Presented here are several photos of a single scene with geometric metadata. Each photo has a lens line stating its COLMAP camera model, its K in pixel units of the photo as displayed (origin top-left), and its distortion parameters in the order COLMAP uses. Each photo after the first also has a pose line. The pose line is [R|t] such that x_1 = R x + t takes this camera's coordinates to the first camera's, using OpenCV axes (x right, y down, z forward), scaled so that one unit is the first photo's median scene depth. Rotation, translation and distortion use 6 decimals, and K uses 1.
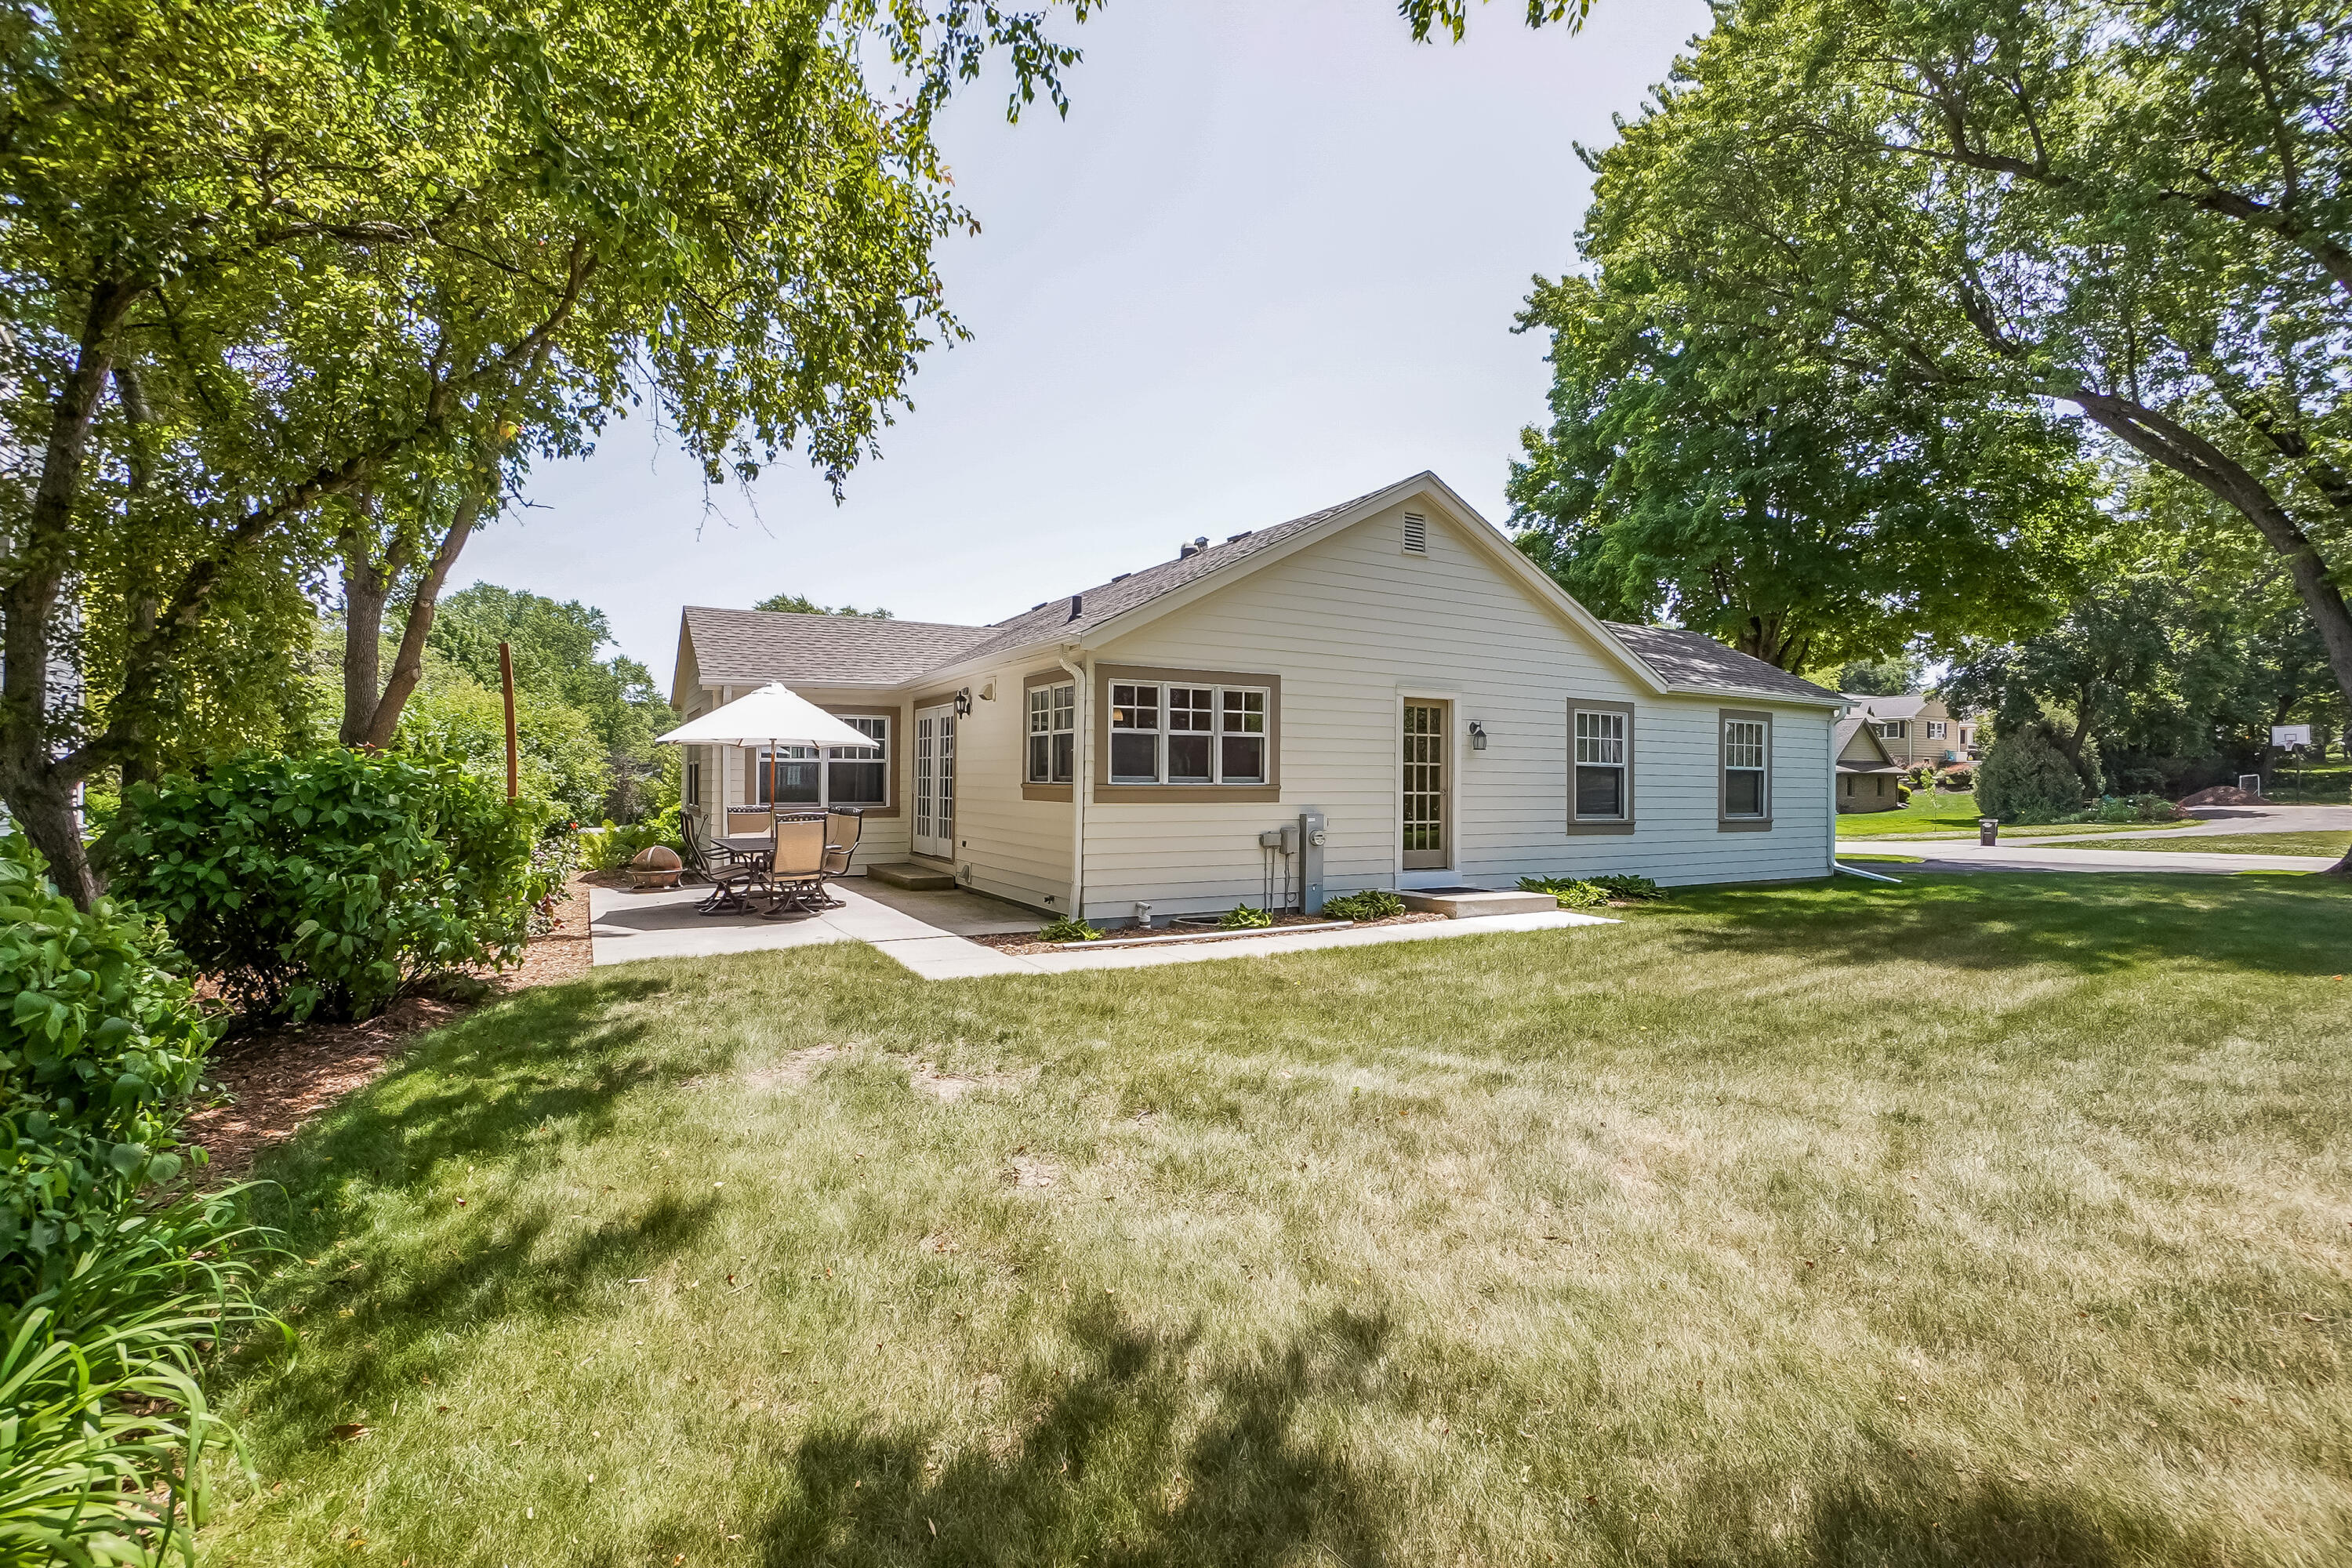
lens RADIAL K [[1071.1, 0, 1157.3], [0, 1071.1, 741.0], [0, 0, 1]] dist [-0.059858, 0.022183]
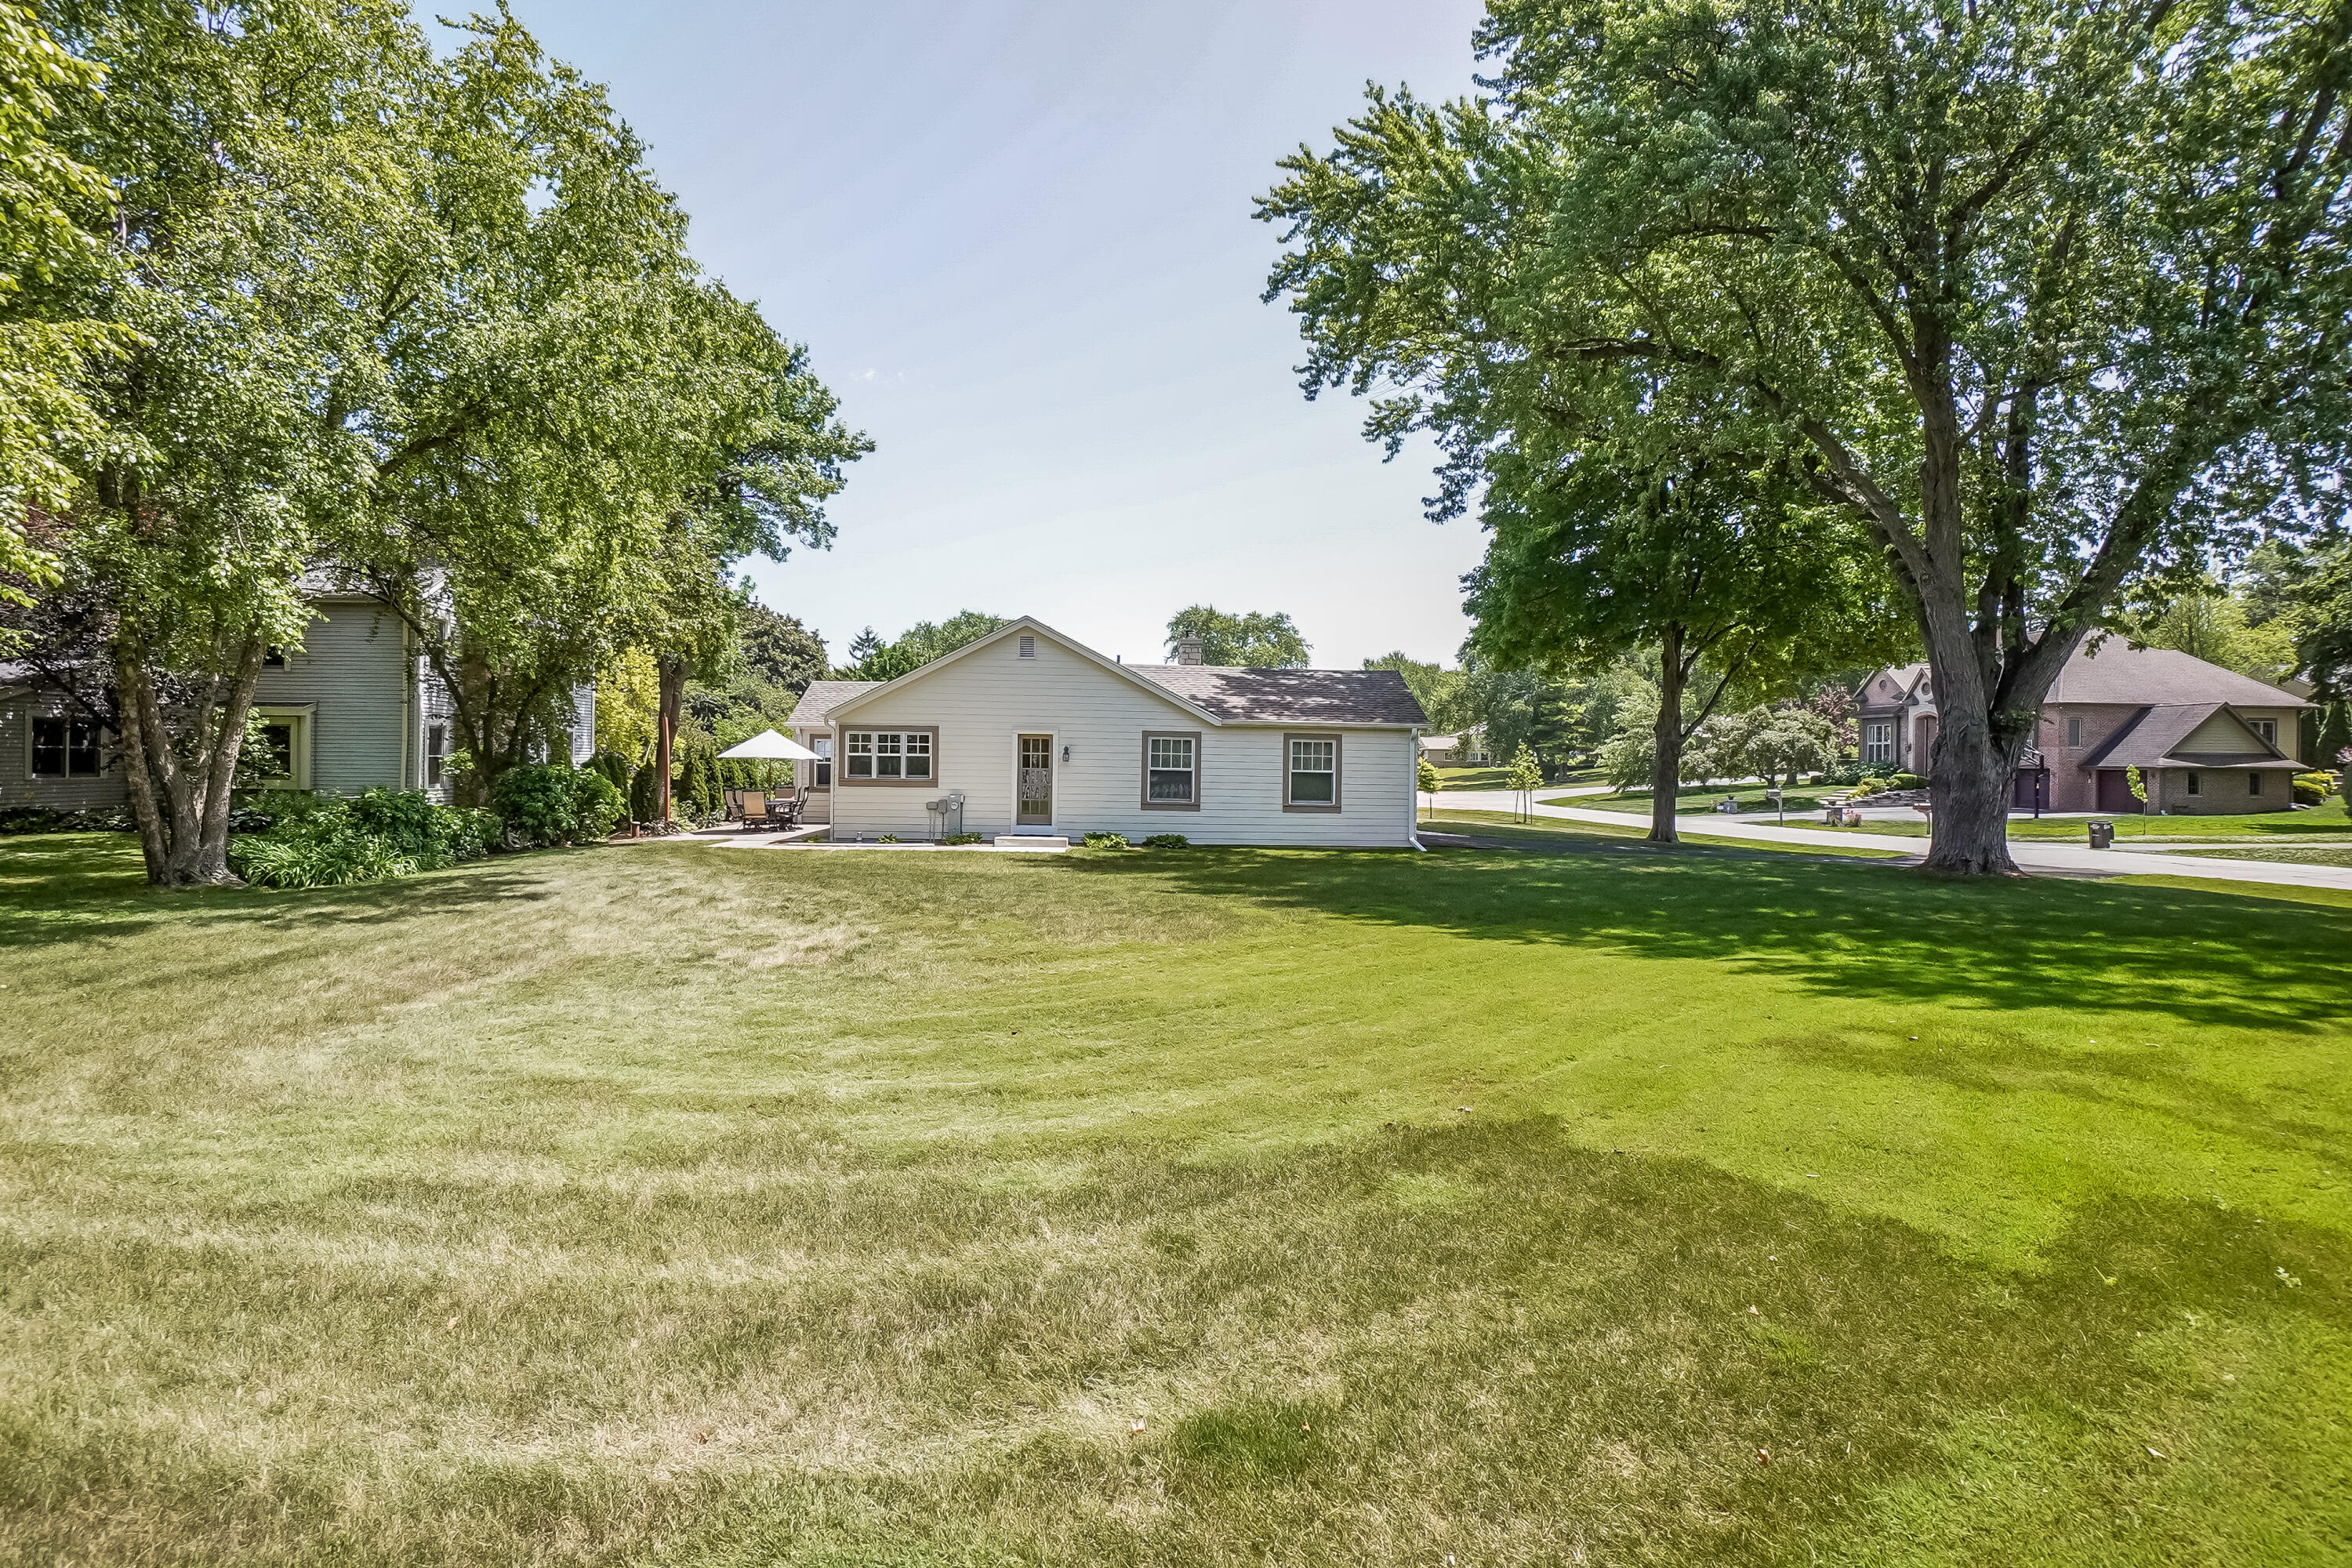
lens RADIAL K [[1071.1, 0, 1157.3], [0, 1071.1, 741.0], [0, 0, 1]] dist [-0.059858, 0.022183]
pose [[0.897767, -0.004543, -0.440448, 1.286717], [0.010236, 0.999892, 0.010551, -0.045829], [0.440352, -0.013981, 0.897716, -0.606996]]
